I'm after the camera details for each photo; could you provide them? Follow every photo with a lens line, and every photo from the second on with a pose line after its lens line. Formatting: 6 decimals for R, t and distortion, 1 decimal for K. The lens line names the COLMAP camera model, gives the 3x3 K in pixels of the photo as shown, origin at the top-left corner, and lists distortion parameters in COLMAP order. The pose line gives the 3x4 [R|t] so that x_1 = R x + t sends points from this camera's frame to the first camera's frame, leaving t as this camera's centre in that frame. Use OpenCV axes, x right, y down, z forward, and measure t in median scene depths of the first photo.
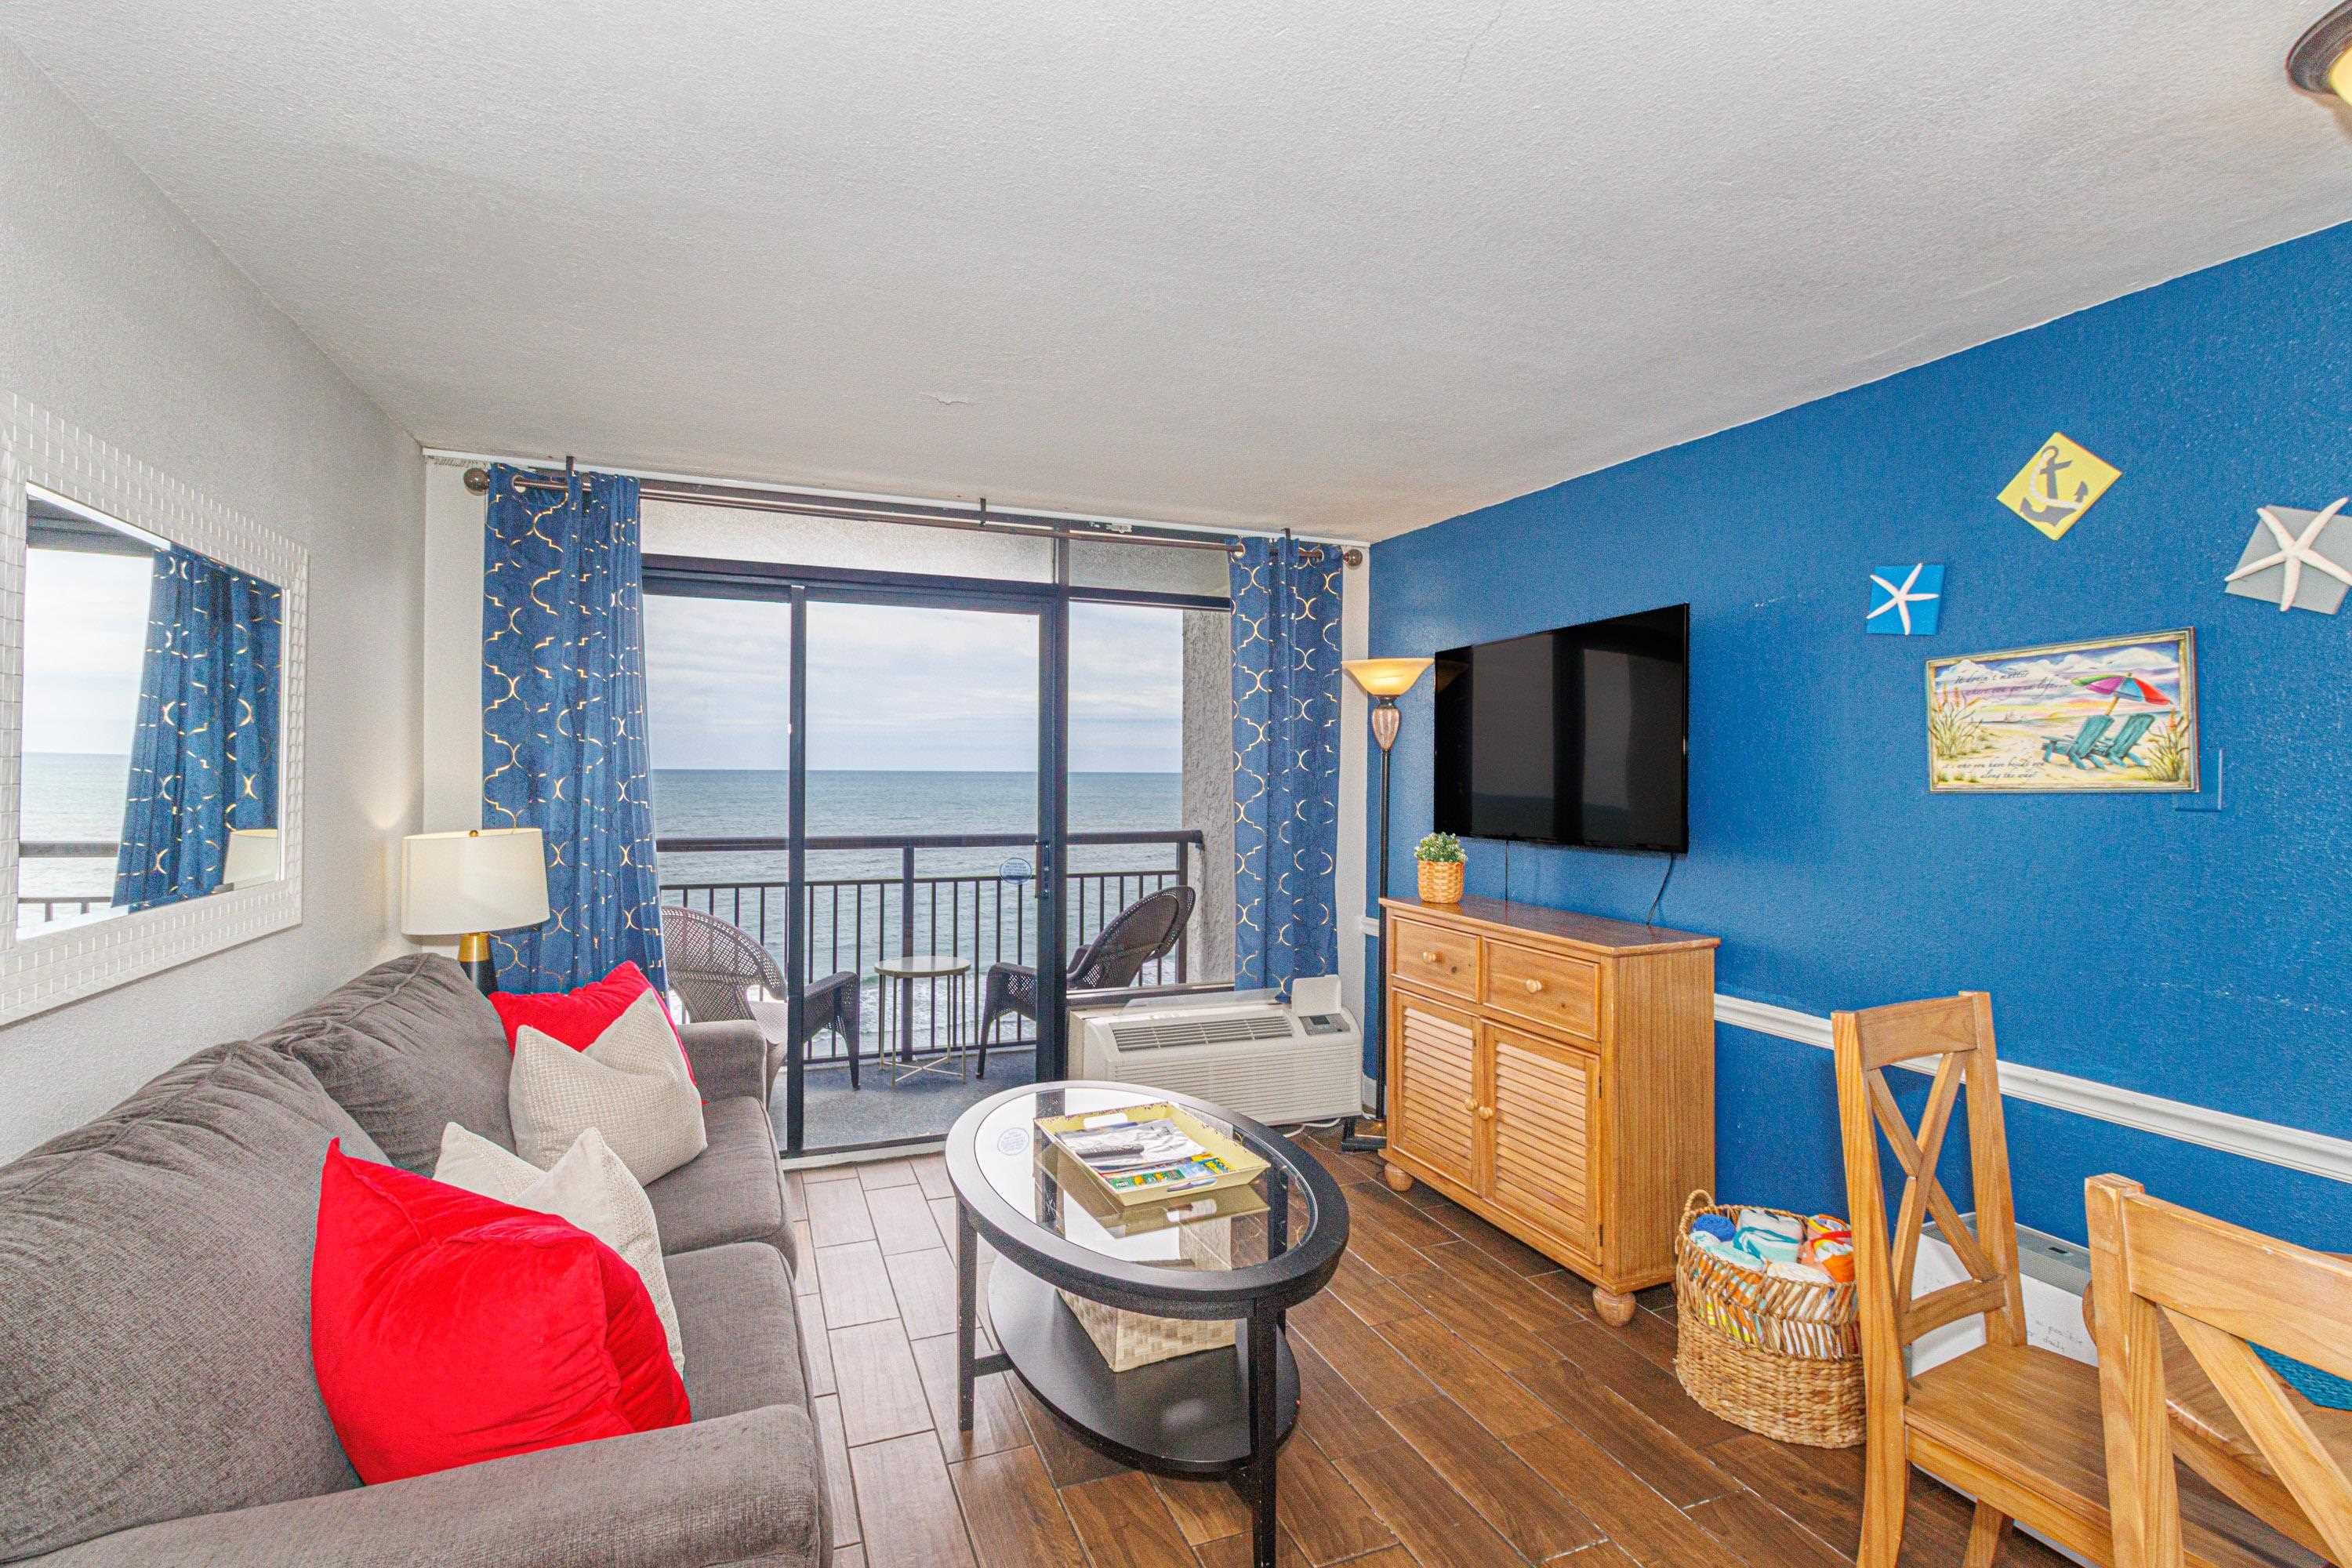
lens RADIAL K [[1089.6, 0, 1152.8], [0, 1089.6, 765.8], [0, 0, 1]] dist [0.003709, 0.000613]
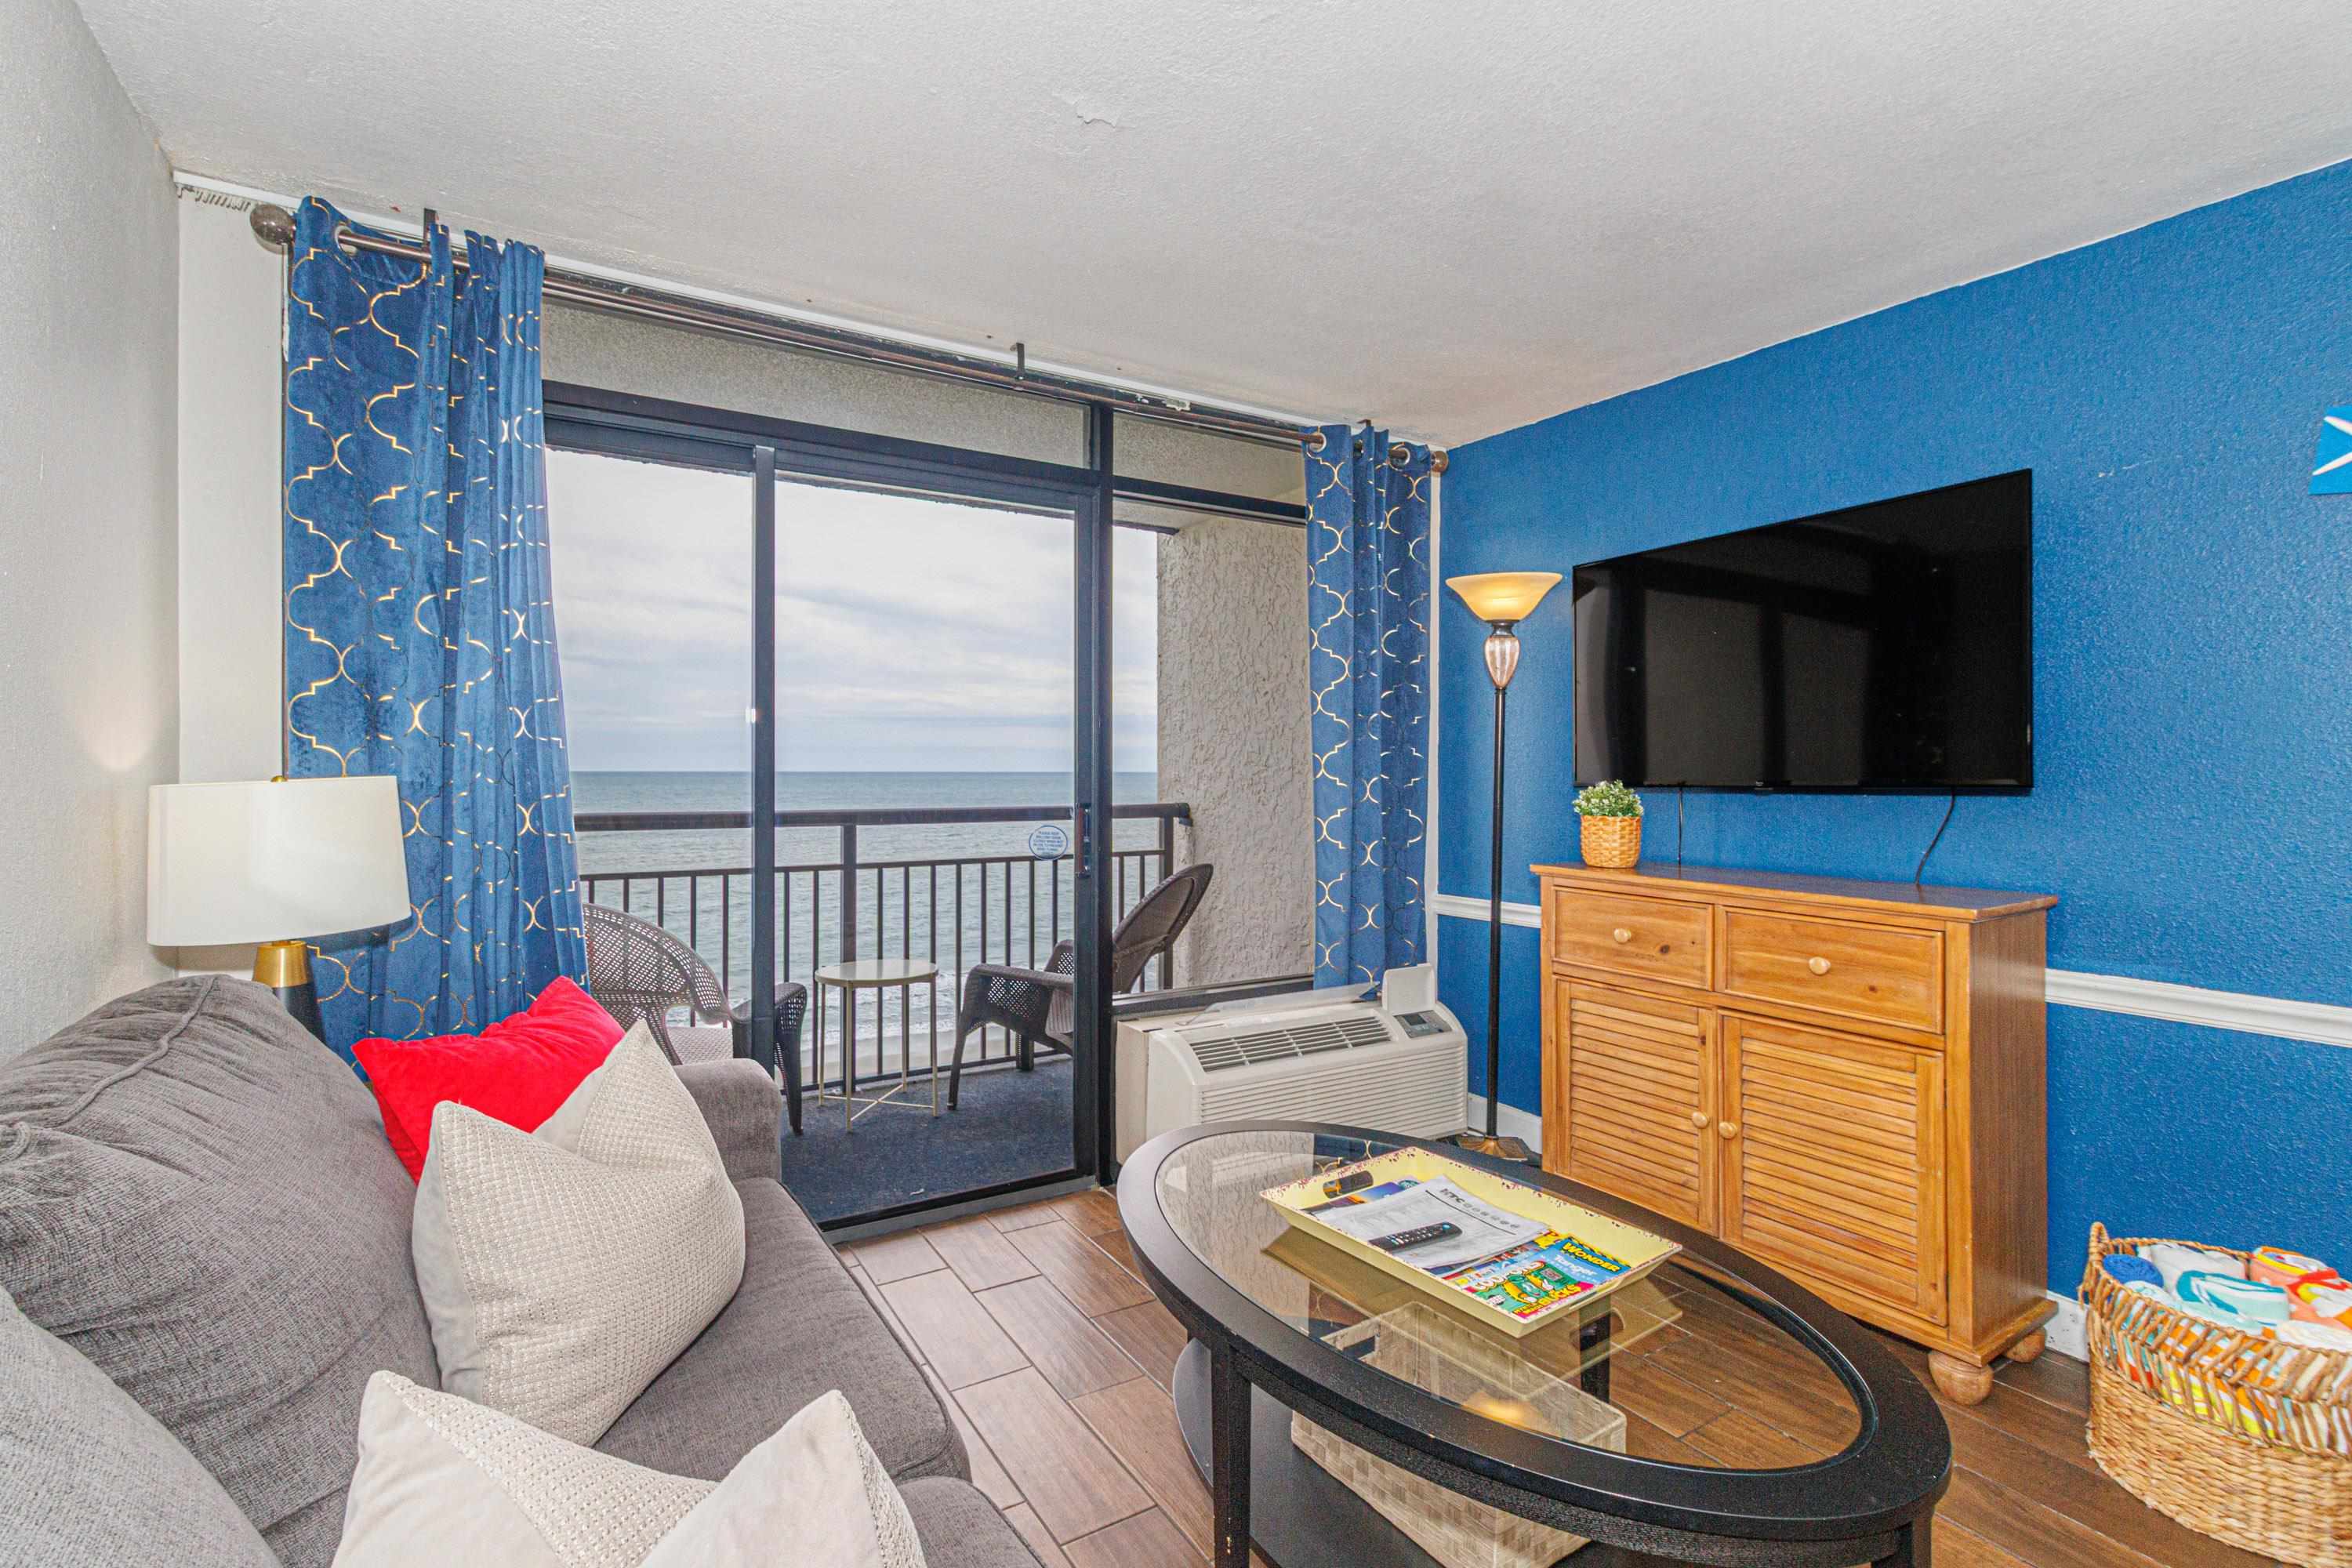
lens RADIAL K [[1089.6, 0, 1158.3], [0, 1089.6, 768.9], [0, 0, 1]] dist [0.003709, 0.000613]
pose [[0.985463, -0.005004, 0.169816, -0.219289], [0.004331, 0.999981, 0.004330, 0.050857], [-0.169835, -0.003531, 0.985466, 0.282814]]
